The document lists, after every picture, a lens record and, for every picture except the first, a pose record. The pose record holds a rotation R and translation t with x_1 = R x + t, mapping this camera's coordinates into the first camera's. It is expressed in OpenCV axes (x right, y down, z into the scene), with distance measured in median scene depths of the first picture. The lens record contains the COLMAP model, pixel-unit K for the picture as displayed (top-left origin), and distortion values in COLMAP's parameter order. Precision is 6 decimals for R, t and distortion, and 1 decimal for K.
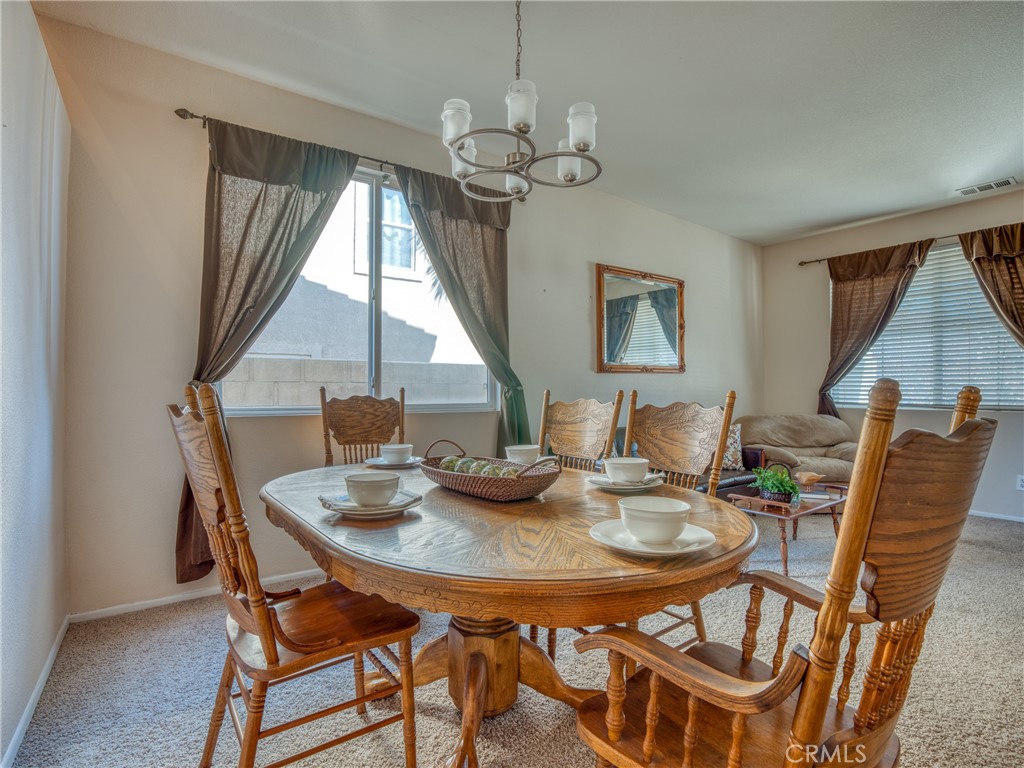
lens RADIAL K [[488.5, 0, 512.0], [0, 488.5, 384.0], [0, 0, 1]] dist [-0.059542, 0.014156]
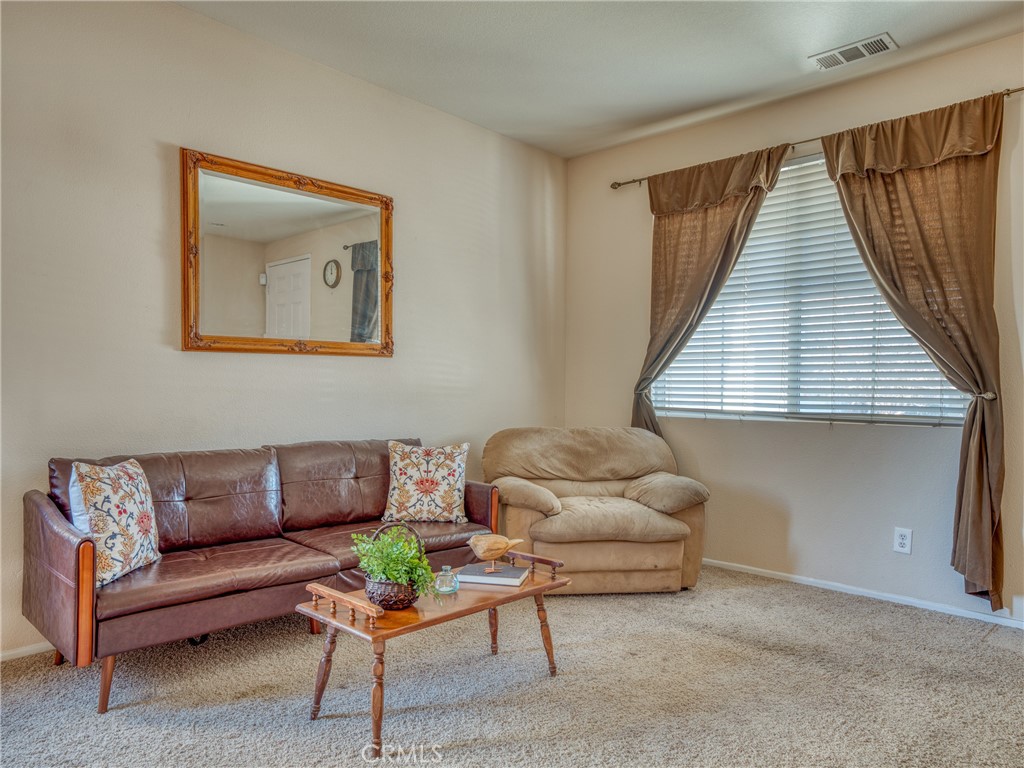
lens RADIAL K [[664.3, 0, 500.9], [0, 664.3, 383.4], [0, 0, 1]] dist [-0.003285, 0.003053]
pose [[0.985689, 0.013449, 0.168035, 0.358332], [-0.014926, 0.999860, 0.007525, 0.003024], [-0.167911, -0.009925, 0.985752, 0.184467]]
